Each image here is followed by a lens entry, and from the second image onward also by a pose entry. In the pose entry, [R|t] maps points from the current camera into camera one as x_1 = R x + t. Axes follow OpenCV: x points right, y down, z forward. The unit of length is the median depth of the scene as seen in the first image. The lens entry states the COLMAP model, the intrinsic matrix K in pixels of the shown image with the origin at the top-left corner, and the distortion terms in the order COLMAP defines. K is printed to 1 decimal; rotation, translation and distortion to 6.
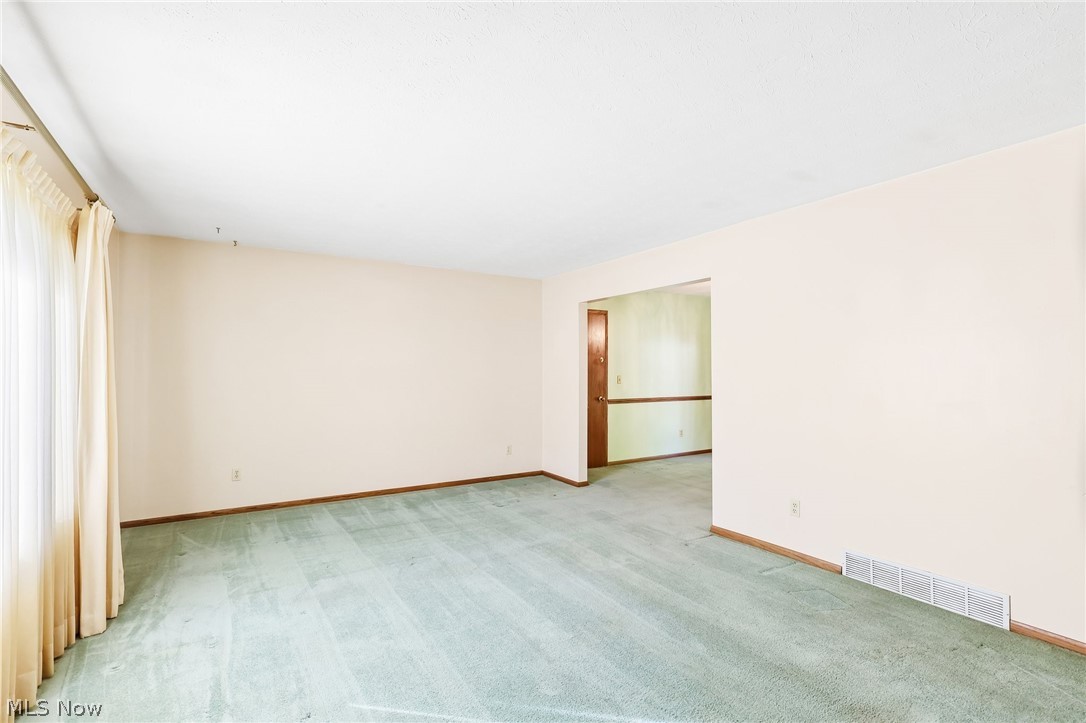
lens RADIAL K [[506.3, 0, 537.2], [0, 506.3, 367.9], [0, 0, 1]] dist [-0.002920, -0.000161]
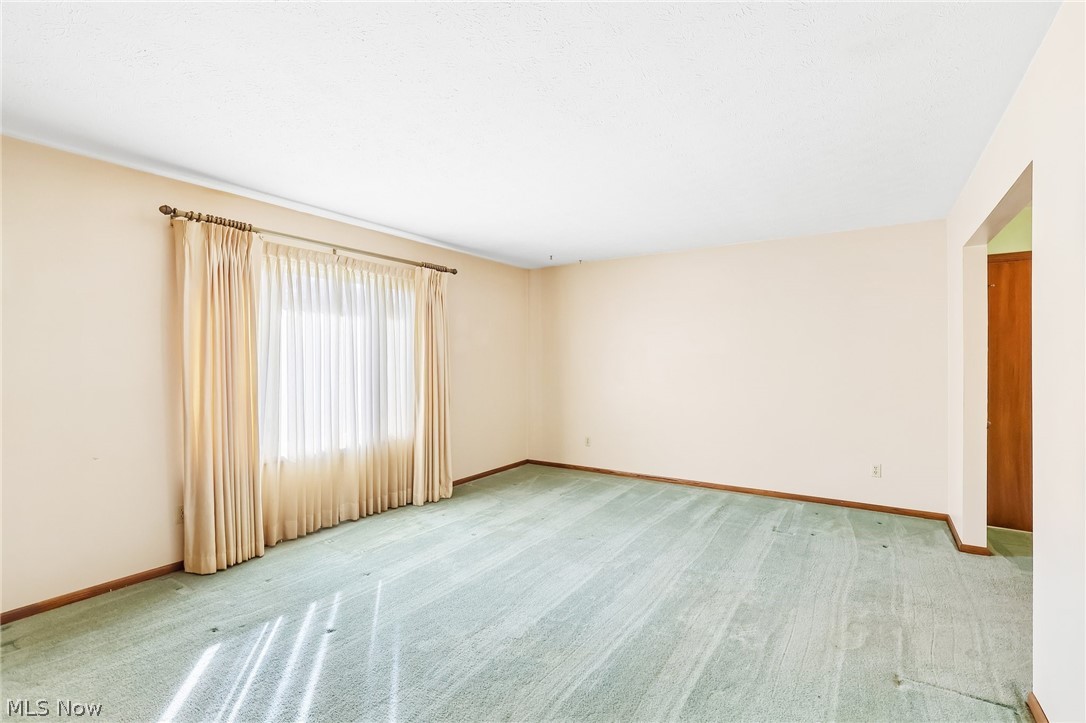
lens RADIAL K [[506.3, 0, 536.4], [0, 506.3, 366.6], [0, 0, 1]] dist [-0.002920, -0.000161]
pose [[0.399228, 0.004456, -0.916841, 0.620169], [0.006106, 0.999953, 0.007519, 0.013128], [0.916832, -0.008600, 0.399182, 0.437181]]
